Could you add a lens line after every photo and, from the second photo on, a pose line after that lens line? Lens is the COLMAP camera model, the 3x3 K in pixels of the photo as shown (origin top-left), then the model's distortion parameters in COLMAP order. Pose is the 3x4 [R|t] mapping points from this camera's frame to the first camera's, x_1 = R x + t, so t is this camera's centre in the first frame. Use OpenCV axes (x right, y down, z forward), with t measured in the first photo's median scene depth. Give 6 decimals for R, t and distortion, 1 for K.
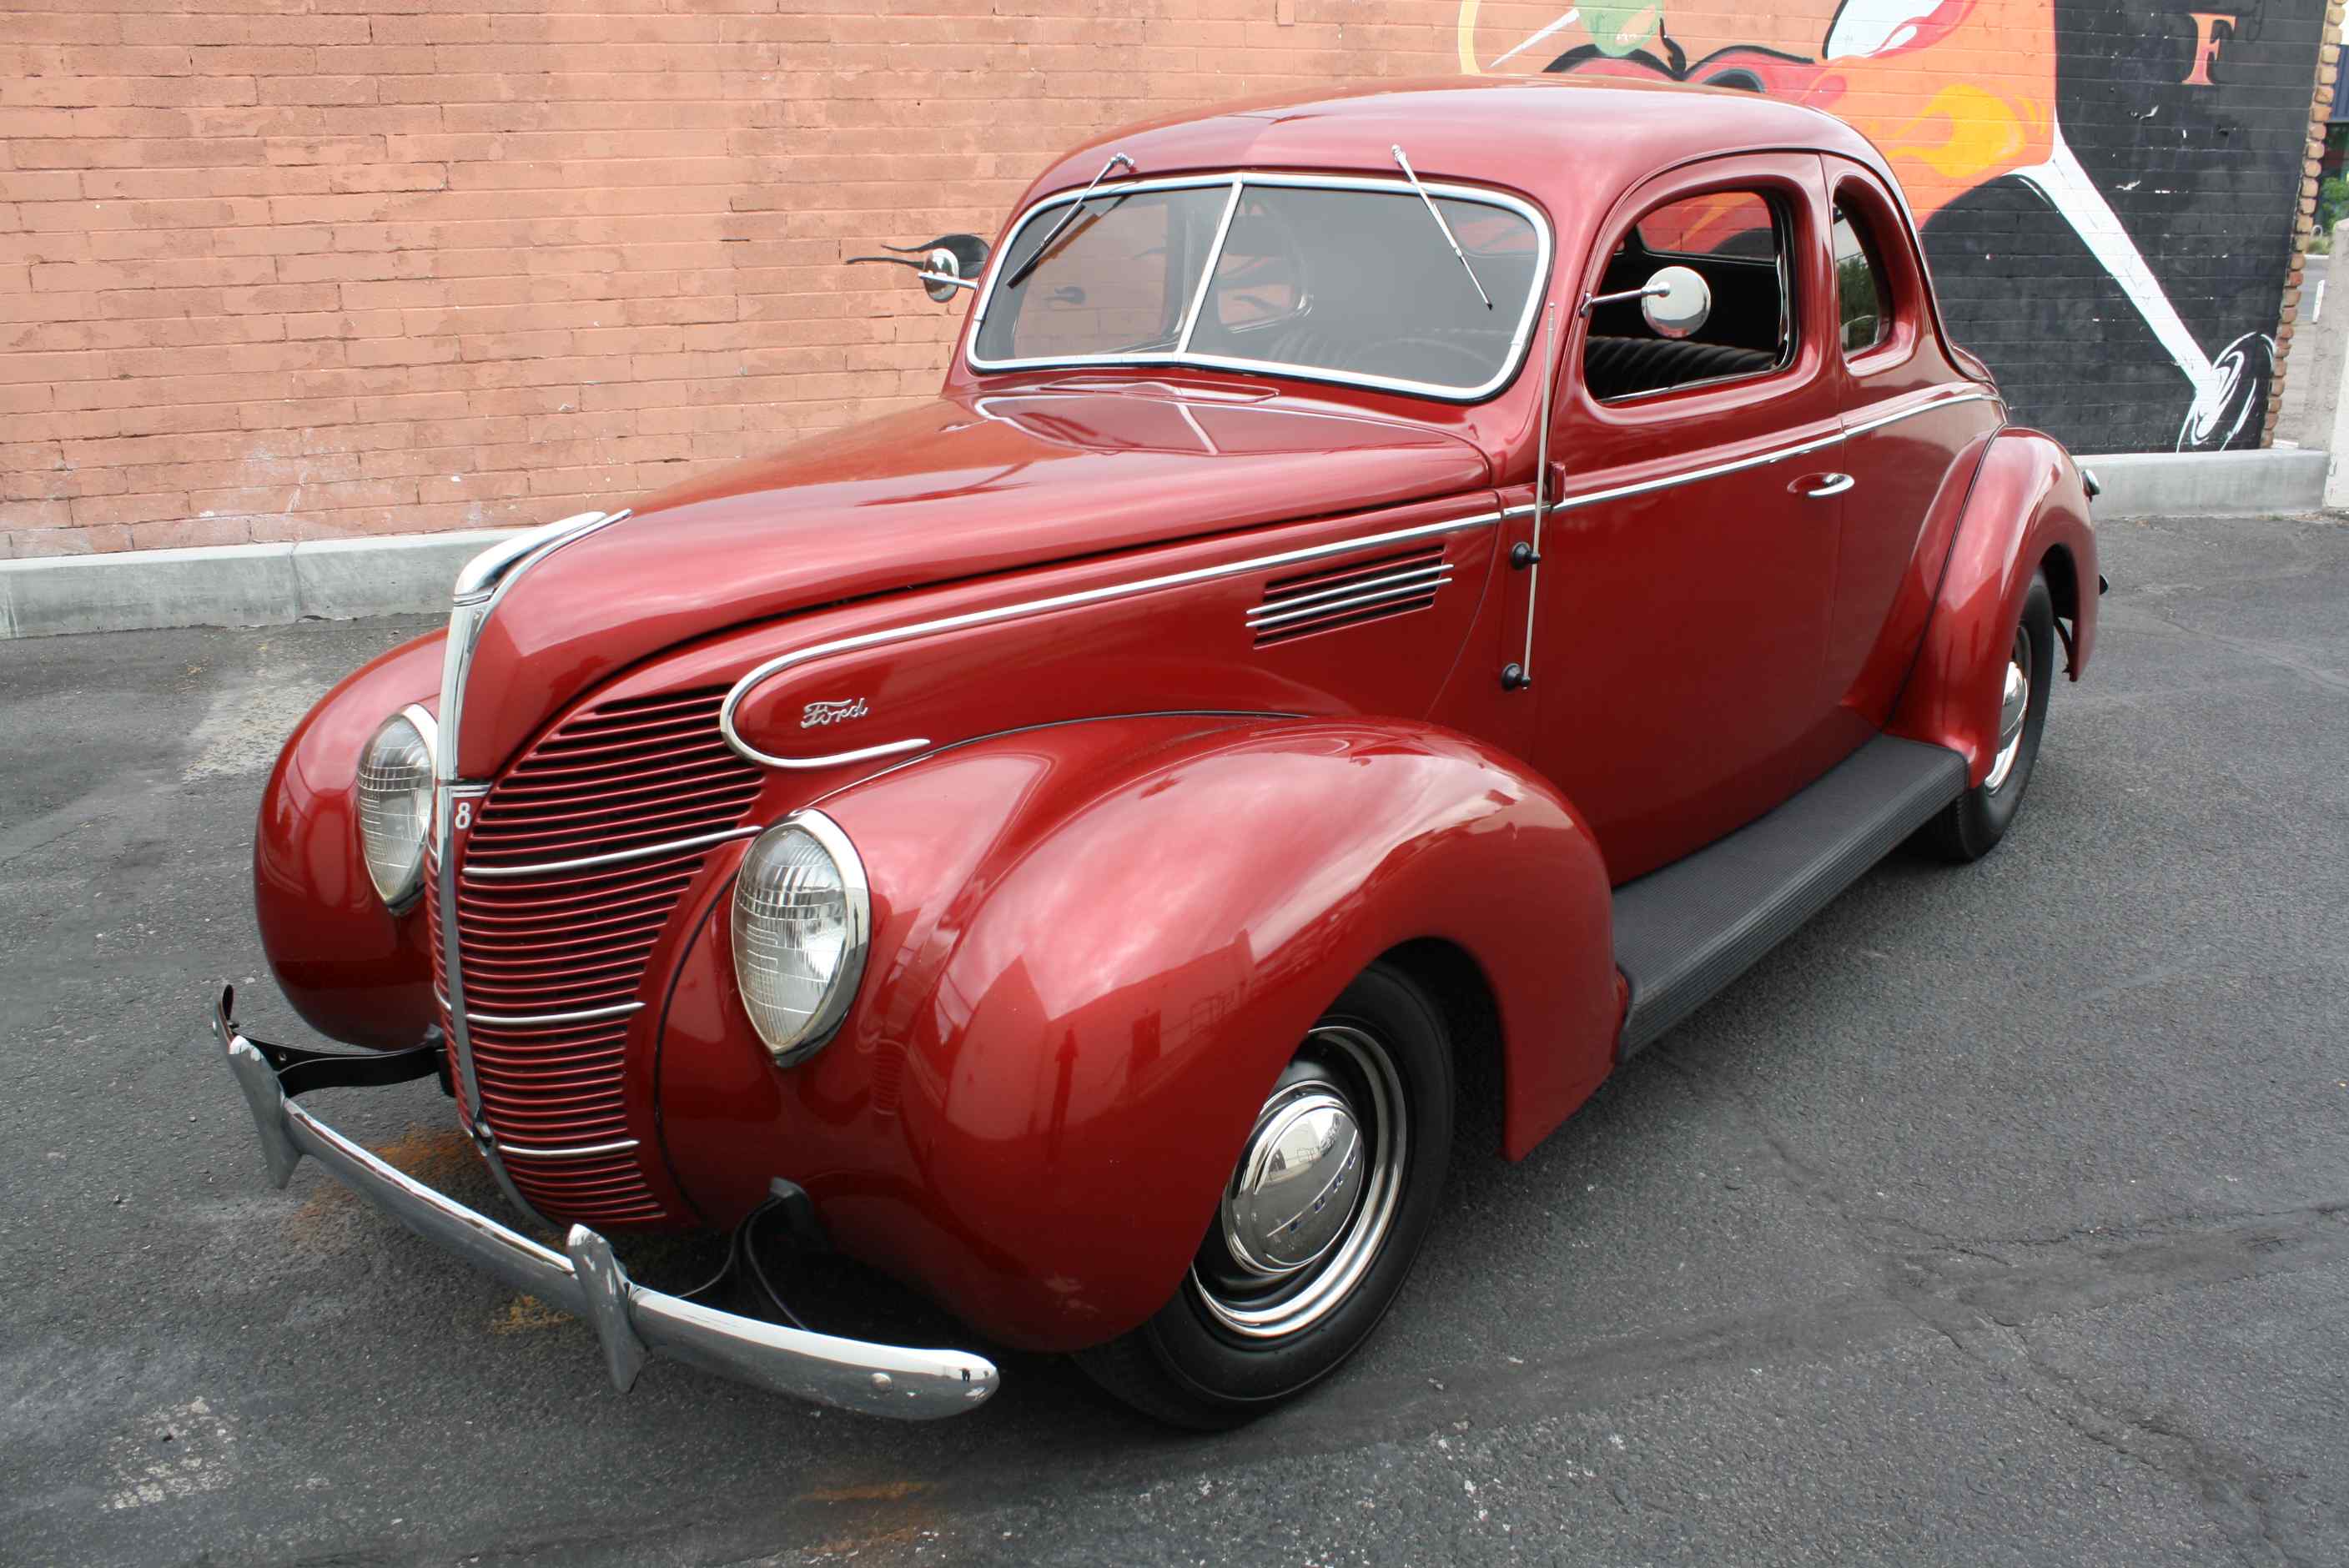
lens RADIAL K [[1991.3, 0, 1181.0], [0, 1991.3, 783.9], [0, 0, 1]] dist [-0.168363, 0.149467]
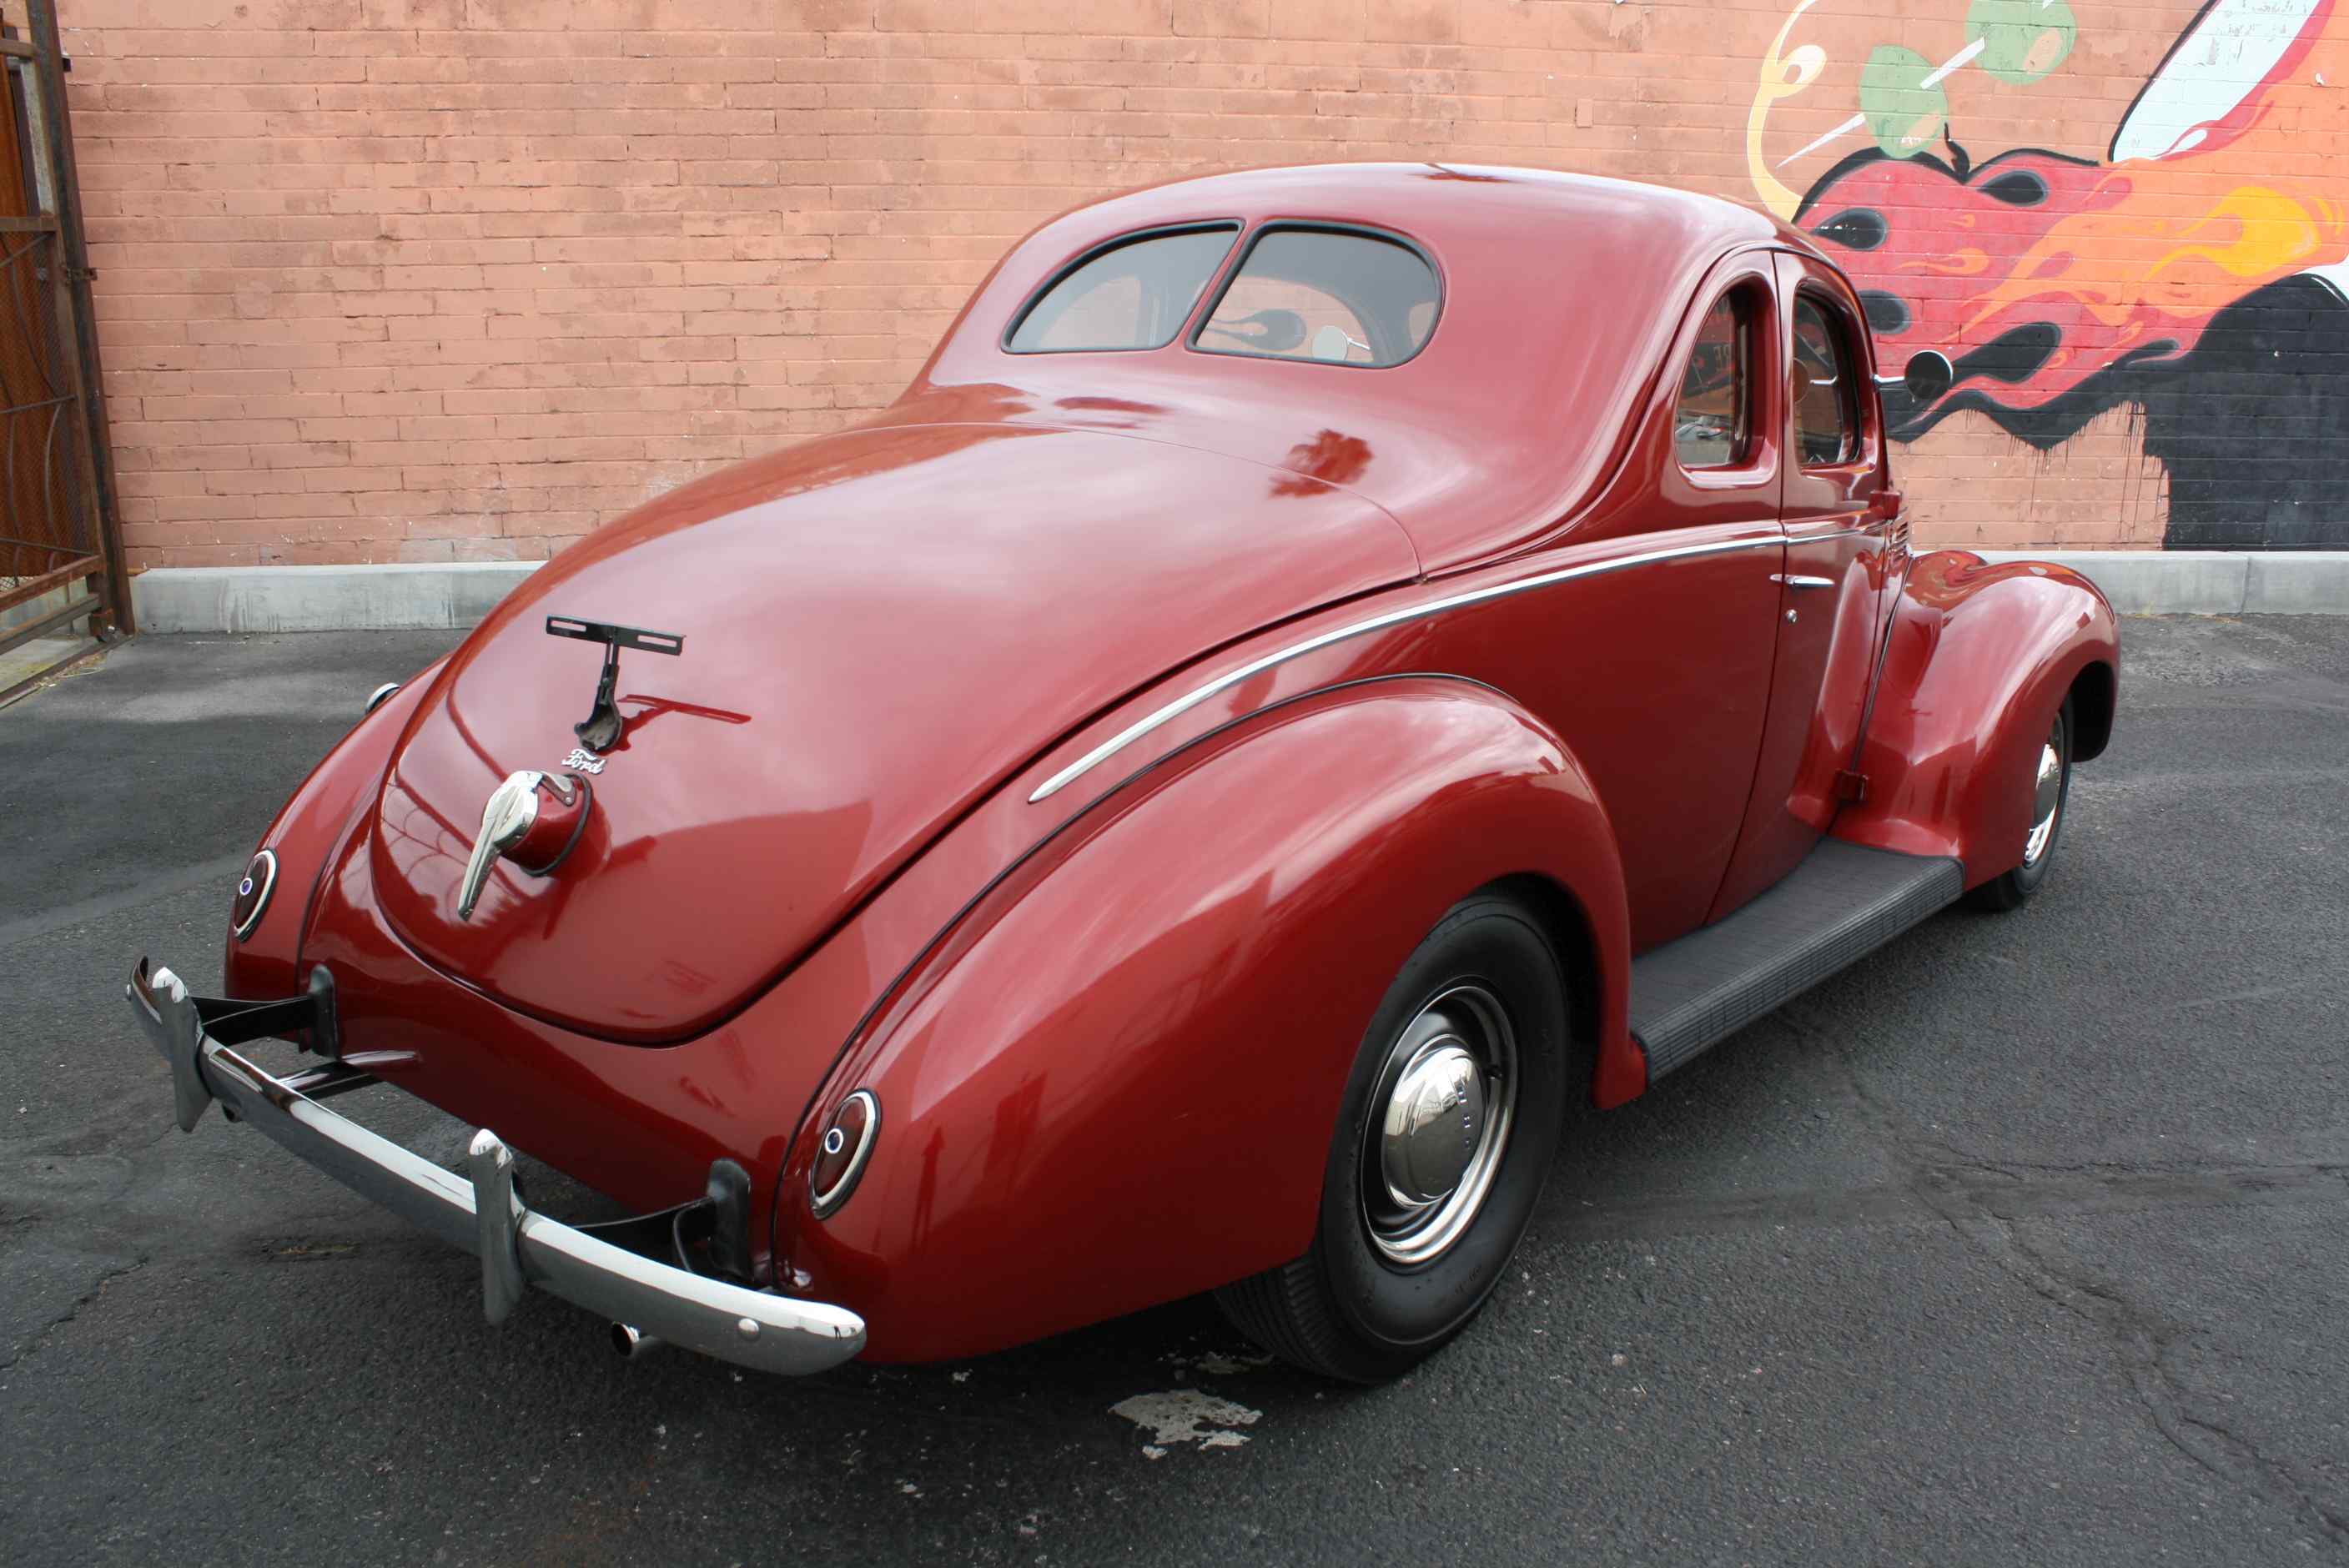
lens RADIAL K [[2010.9, 0, 1193.4], [0, 2010.9, 791.9], [0, 0, 1]] dist [-0.169035, 0.152882]
pose [[0.985082, 0.056175, -0.162660, 0.044071], [-0.061813, 0.997643, -0.029801, 0.032018], [0.160603, 0.039411, 0.986232, -0.121780]]
